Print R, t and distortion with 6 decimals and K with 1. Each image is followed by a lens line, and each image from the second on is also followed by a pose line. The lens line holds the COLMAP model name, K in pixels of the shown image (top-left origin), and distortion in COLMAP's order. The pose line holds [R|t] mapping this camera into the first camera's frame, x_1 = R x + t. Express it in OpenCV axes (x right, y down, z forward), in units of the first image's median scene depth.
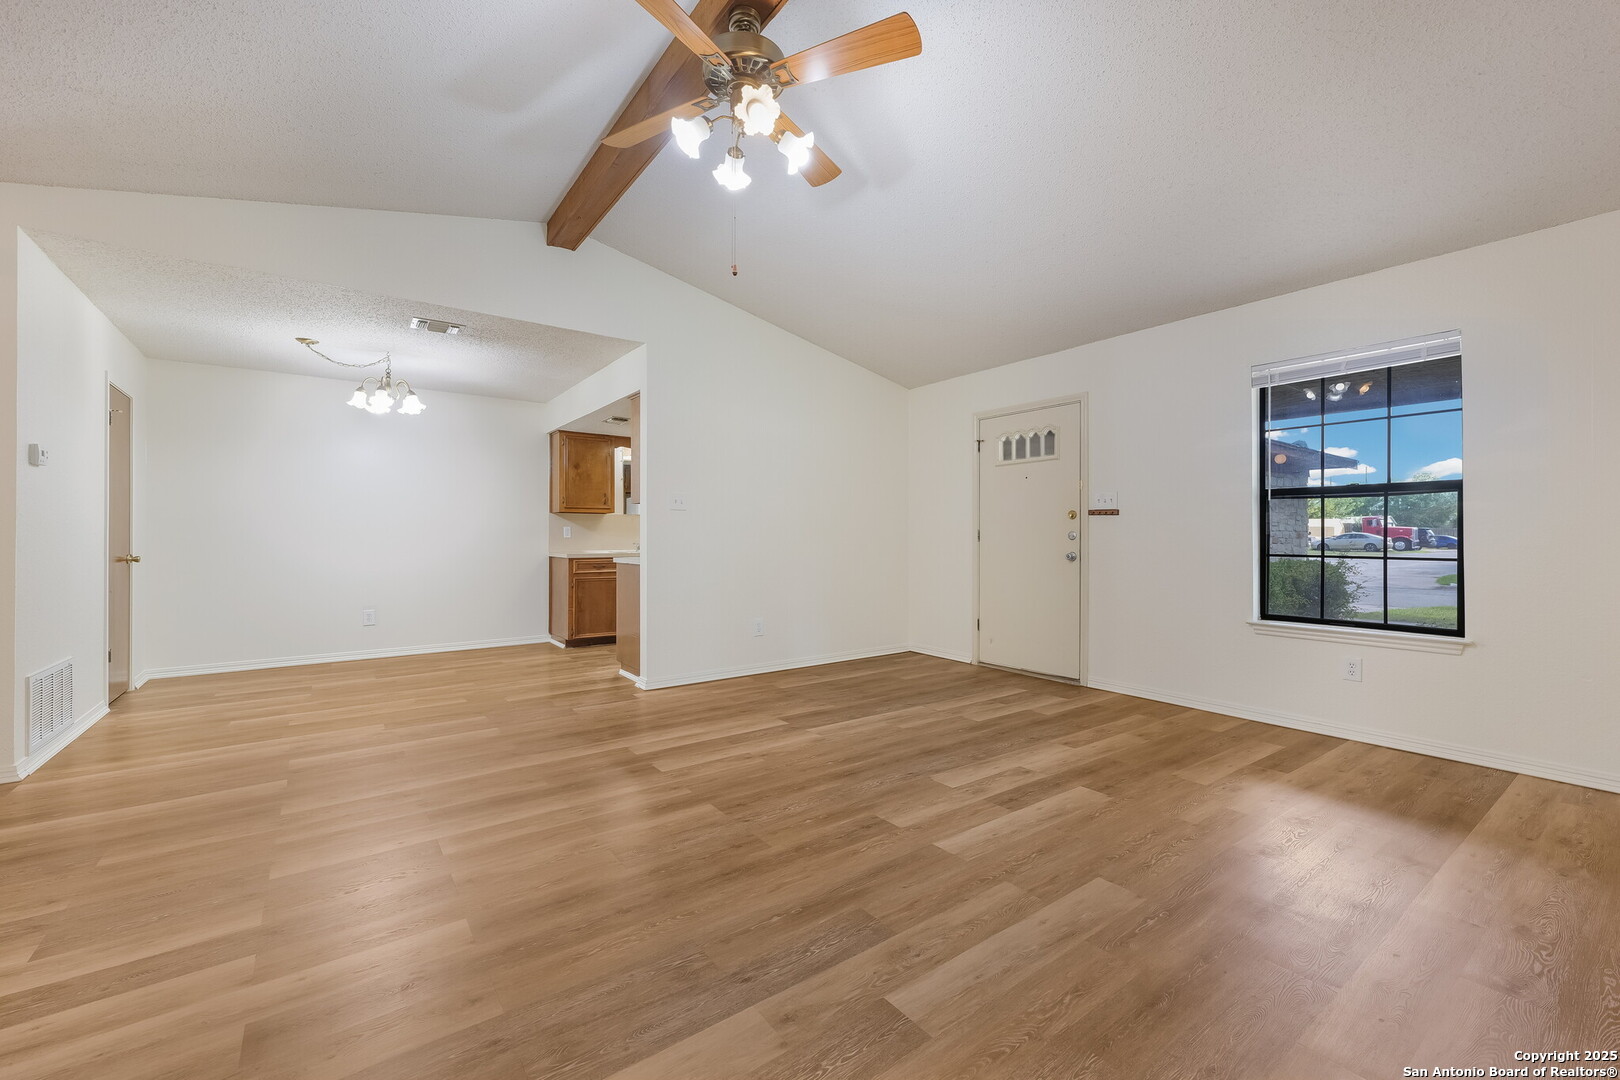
lens RADIAL K [[657.1, 0, 810.0], [0, 657.1, 540.0], [0, 0, 1]] dist [0.000330, 0.000015]
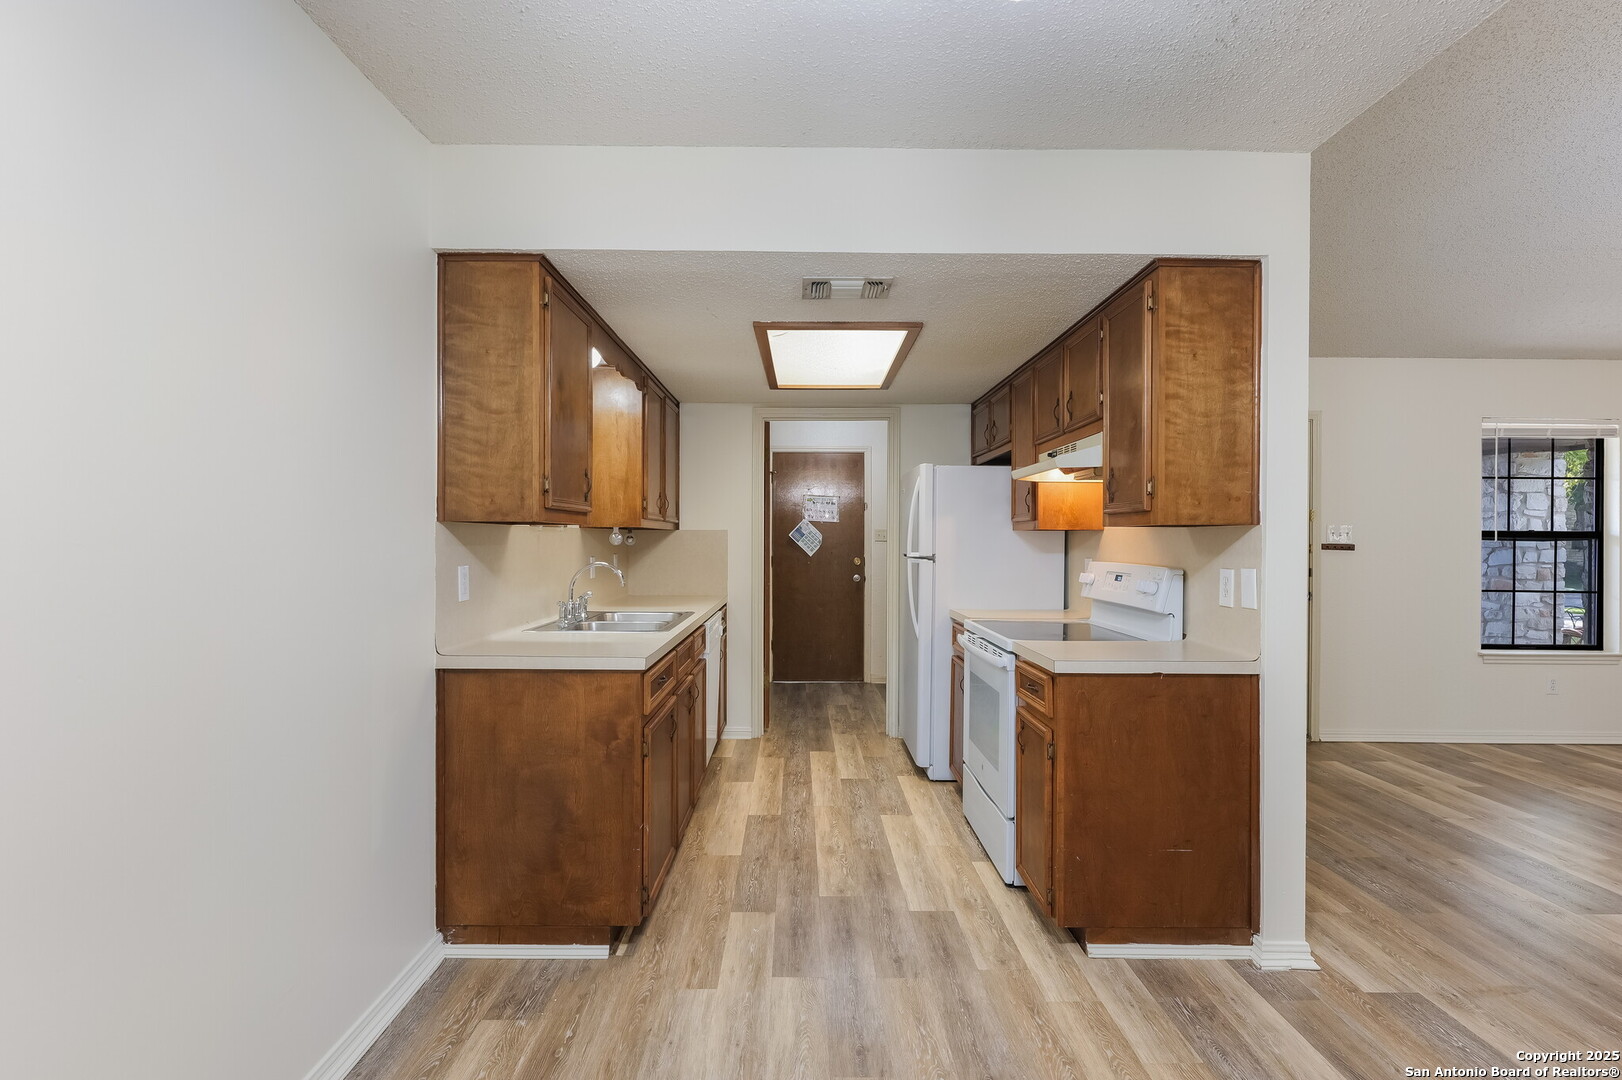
lens RADIAL K [[814.6, 0, 811.0], [0, 814.6, 540.0], [0, 0, 1]] dist [-0.000609, -0.000080]
pose [[0.559220, 0.007800, 0.828982, -1.077517], [-0.001355, 0.999963, -0.008495, -0.050336], [-0.829018, 0.003627, 0.559210, 1.191457]]
